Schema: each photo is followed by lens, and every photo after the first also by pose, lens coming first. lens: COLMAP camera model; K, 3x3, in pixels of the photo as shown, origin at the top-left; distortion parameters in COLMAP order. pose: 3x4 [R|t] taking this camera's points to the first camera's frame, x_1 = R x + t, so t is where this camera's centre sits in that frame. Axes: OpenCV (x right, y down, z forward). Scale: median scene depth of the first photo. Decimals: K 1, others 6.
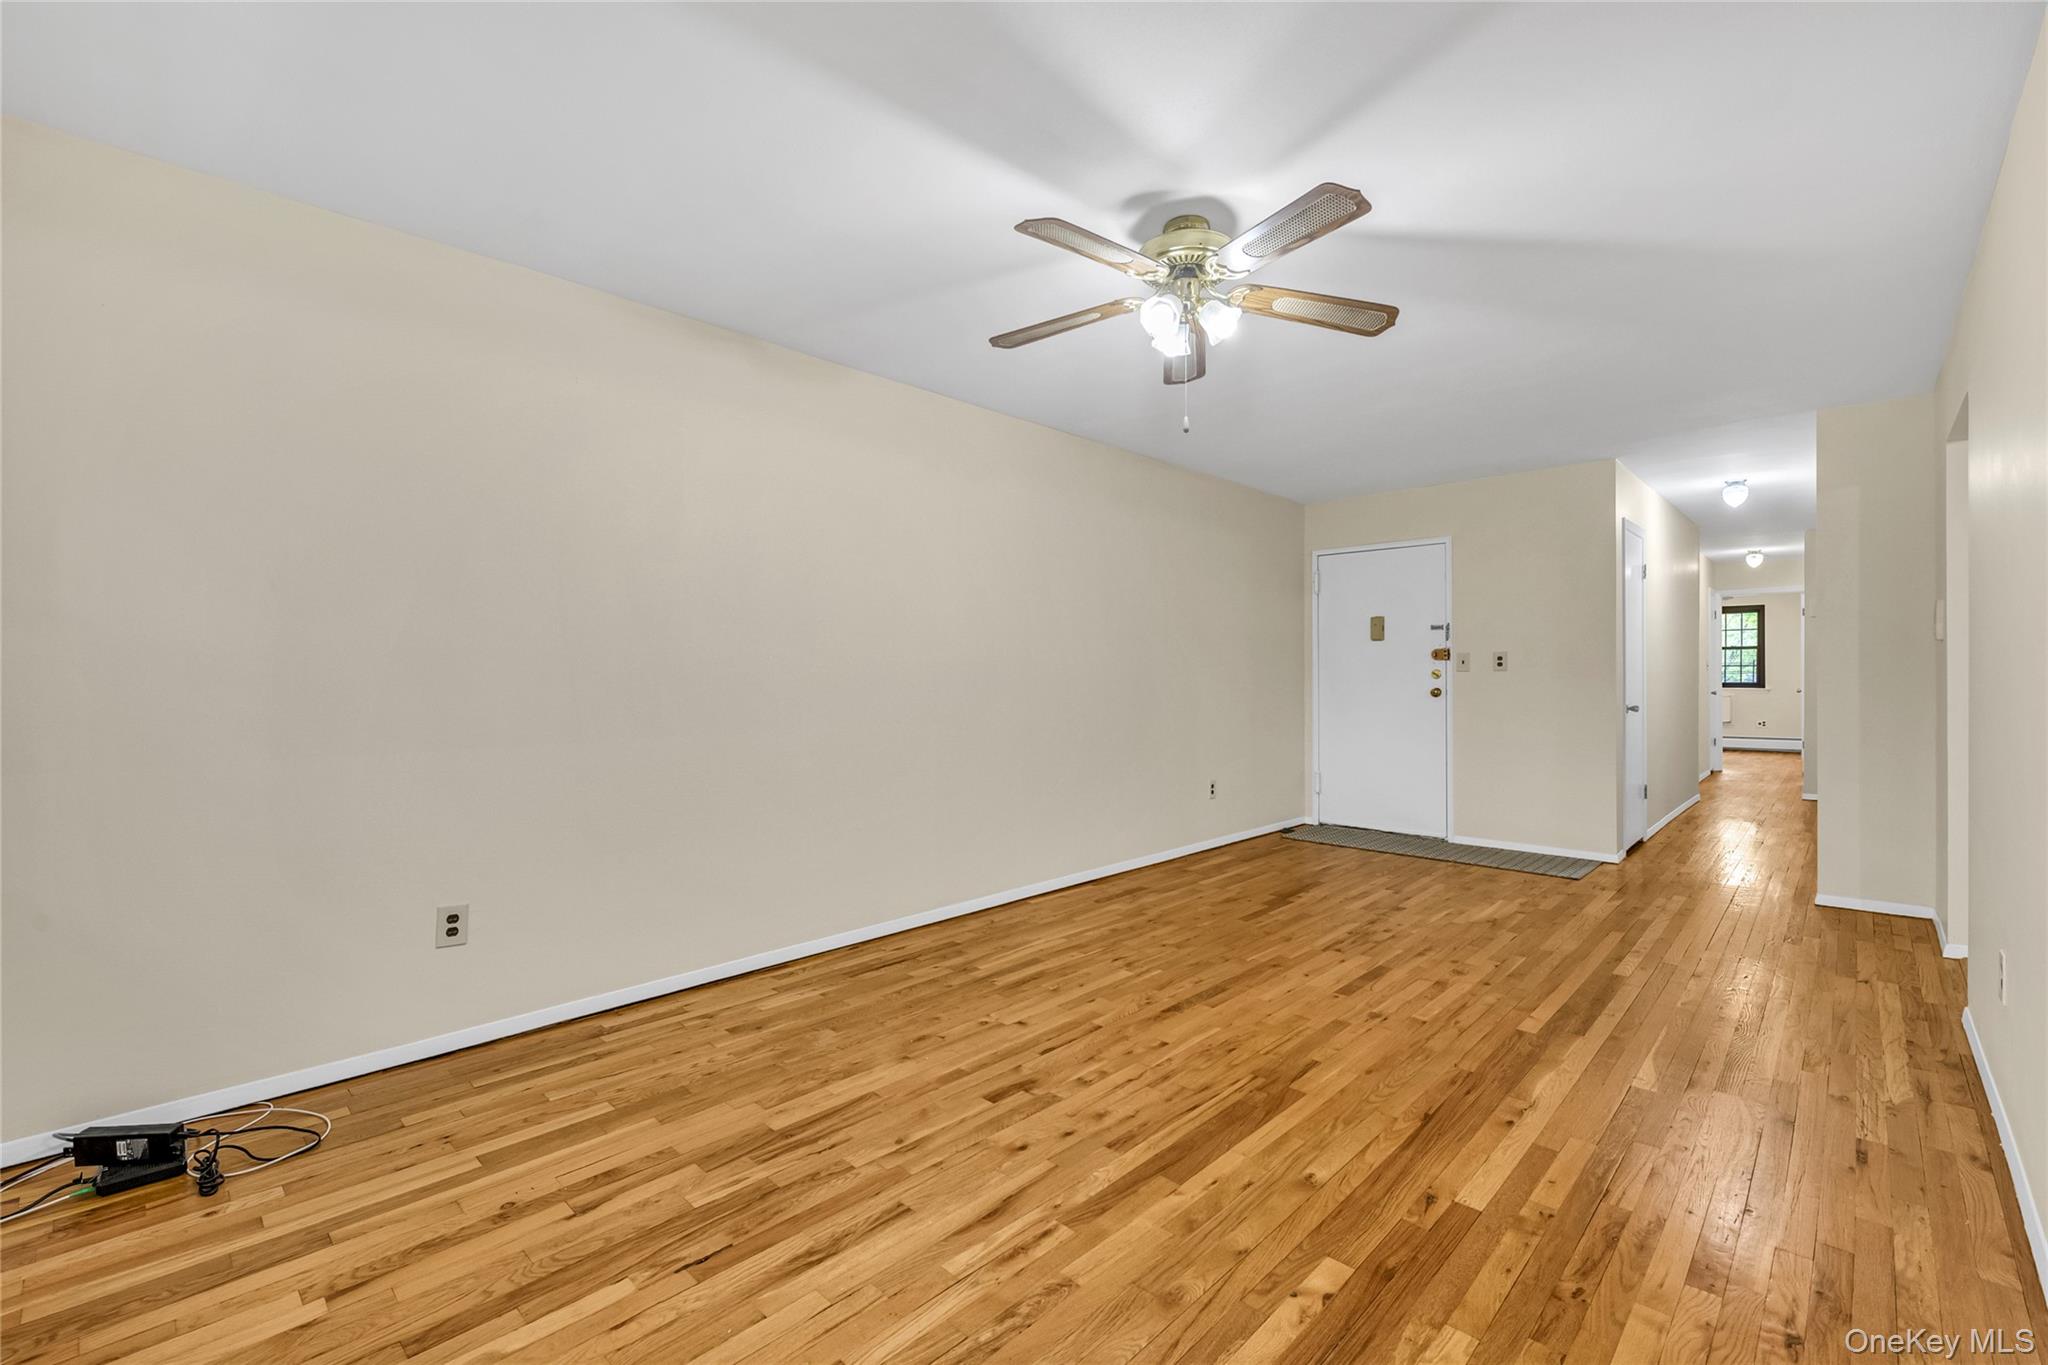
lens RADIAL K [[868.8, 0, 1025.9], [0, 868.8, 685.6], [0, 0, 1]] dist [-0.010337, -0.000230]
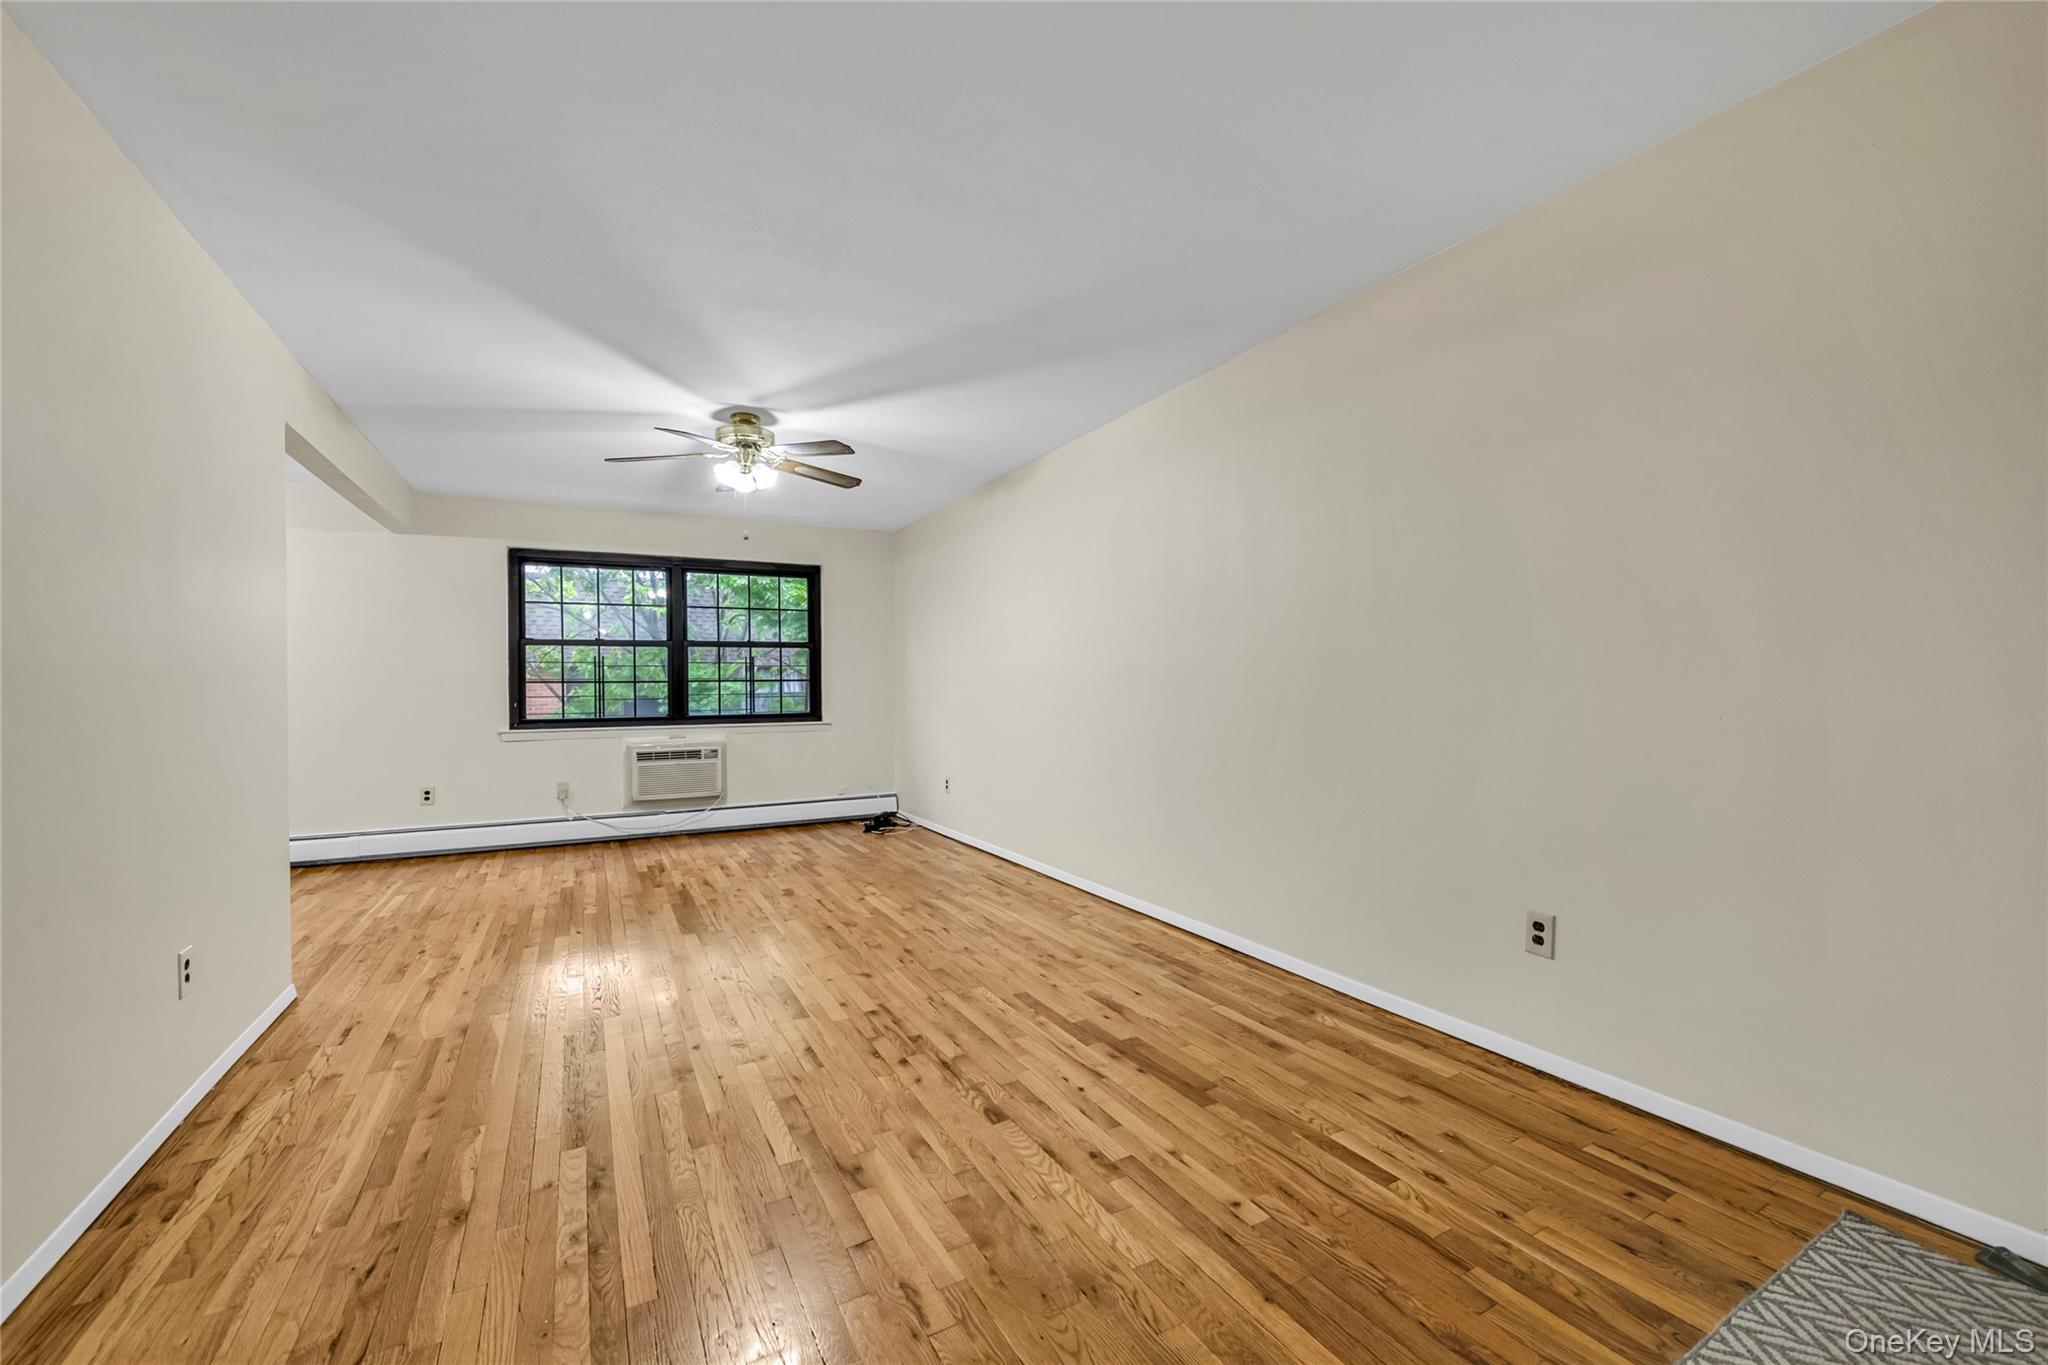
lens RADIAL K [[823.6, 0, 1024.0], [0, 823.6, 682.5], [0, 0, 1]] dist [-0.011791, -0.000028]
pose [[-0.302436, 0.006186, -0.953150, 1.326611], [0.006741, 0.999968, 0.004351, -0.016875], [0.953146, -0.005109, -0.302468, 1.713723]]
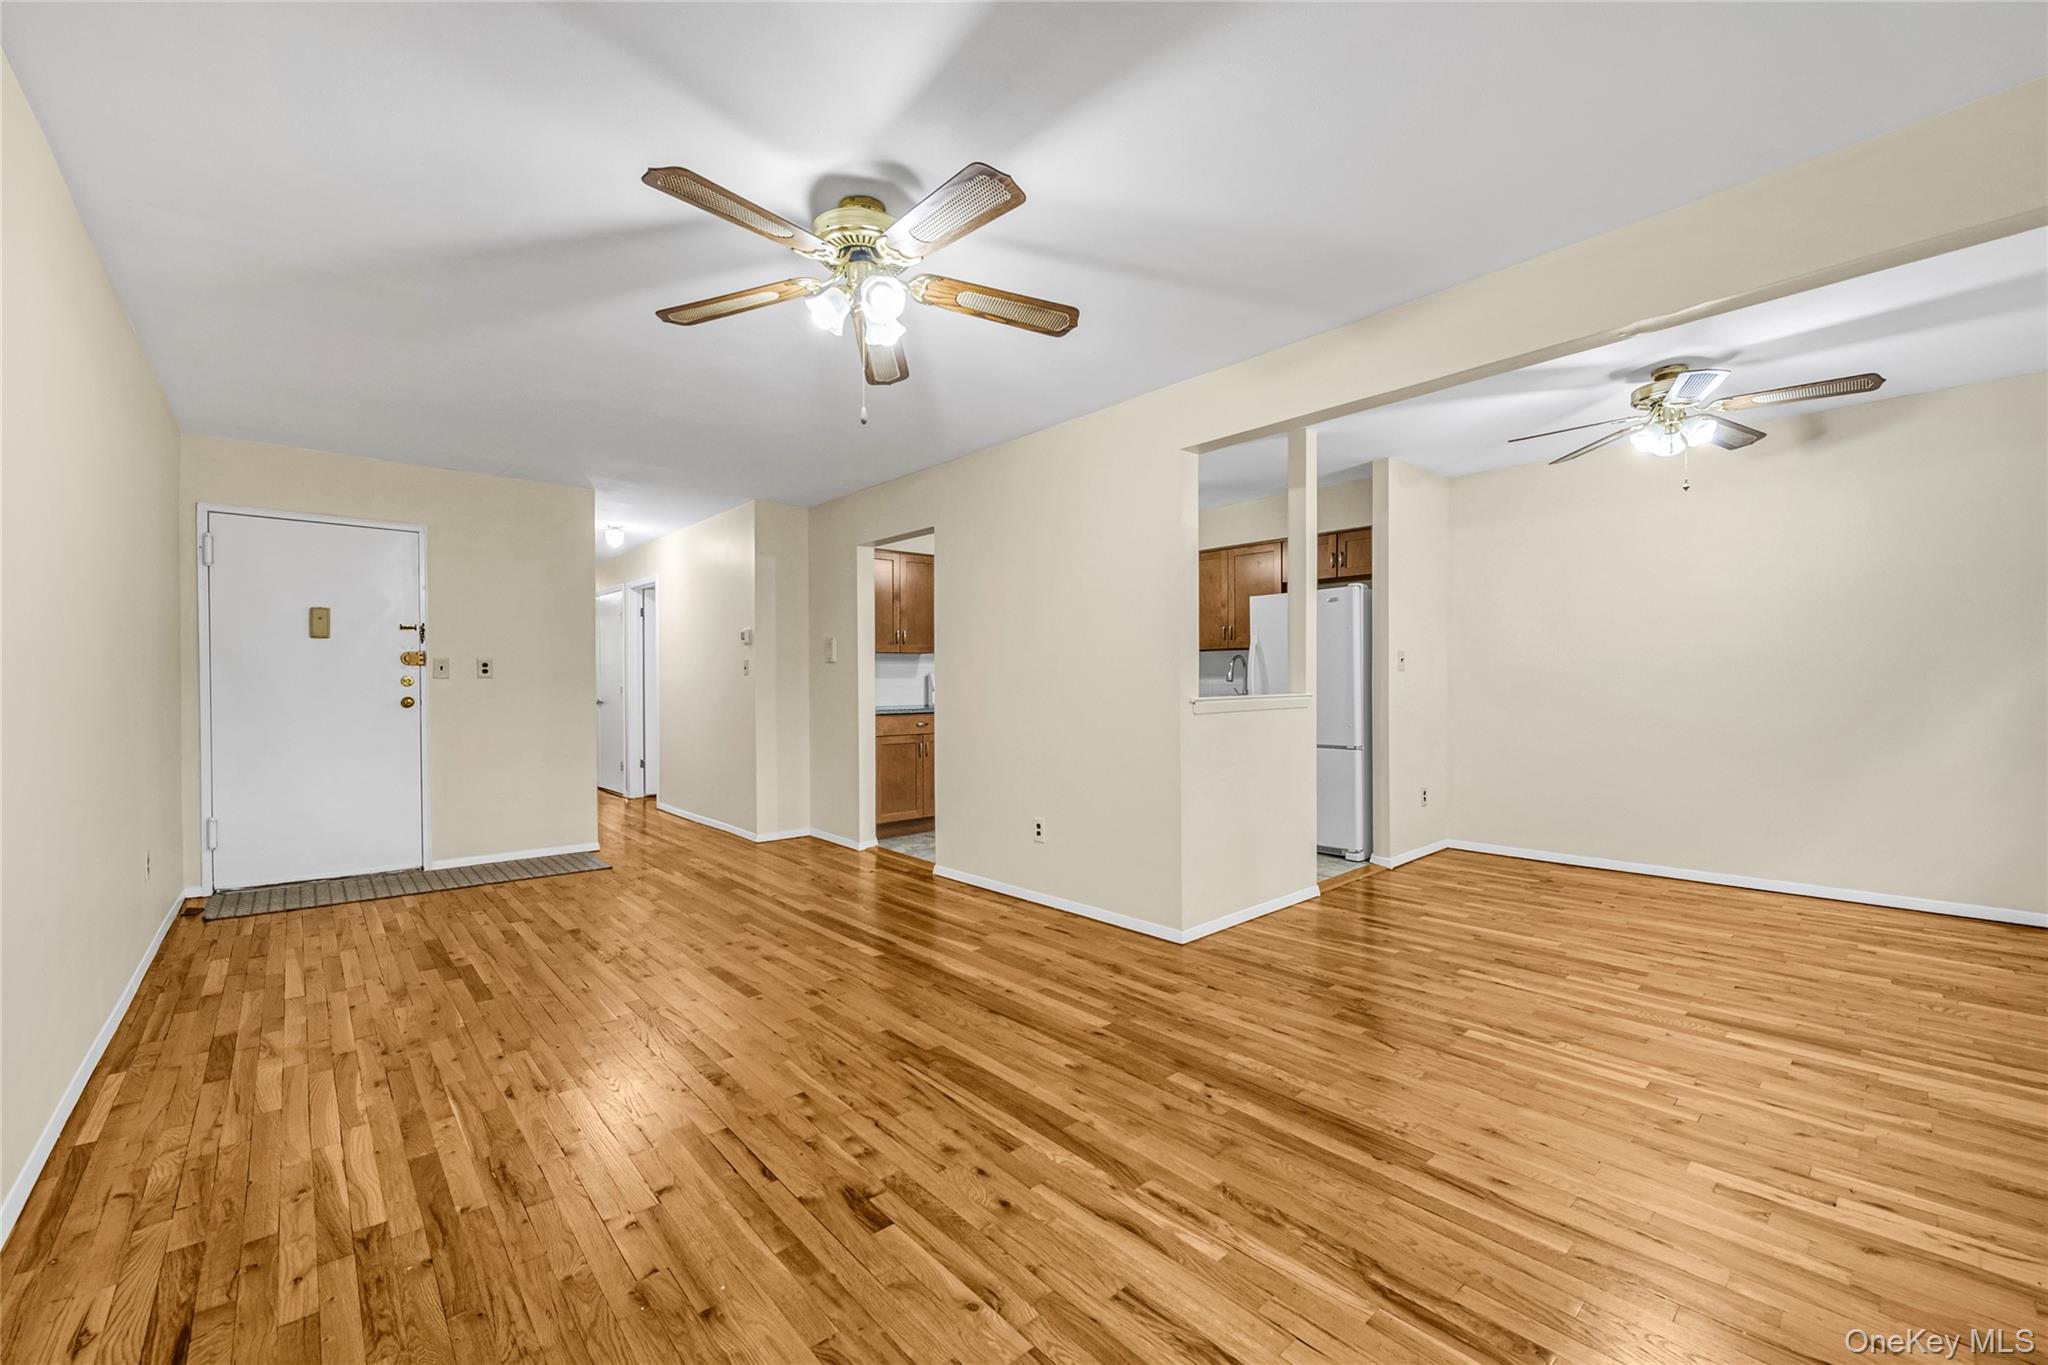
lens RADIAL K [[825.4, 0, 1023.3], [0, 825.4, 687.2], [0, 0, 1]] dist [-0.011113, -0.000826]
pose [[0.074295, -0.000146, 0.997236, -0.609410], [0.011419, 0.999935, -0.000704, 0.000839], [-0.997171, 0.011439, 0.074292, 0.655144]]
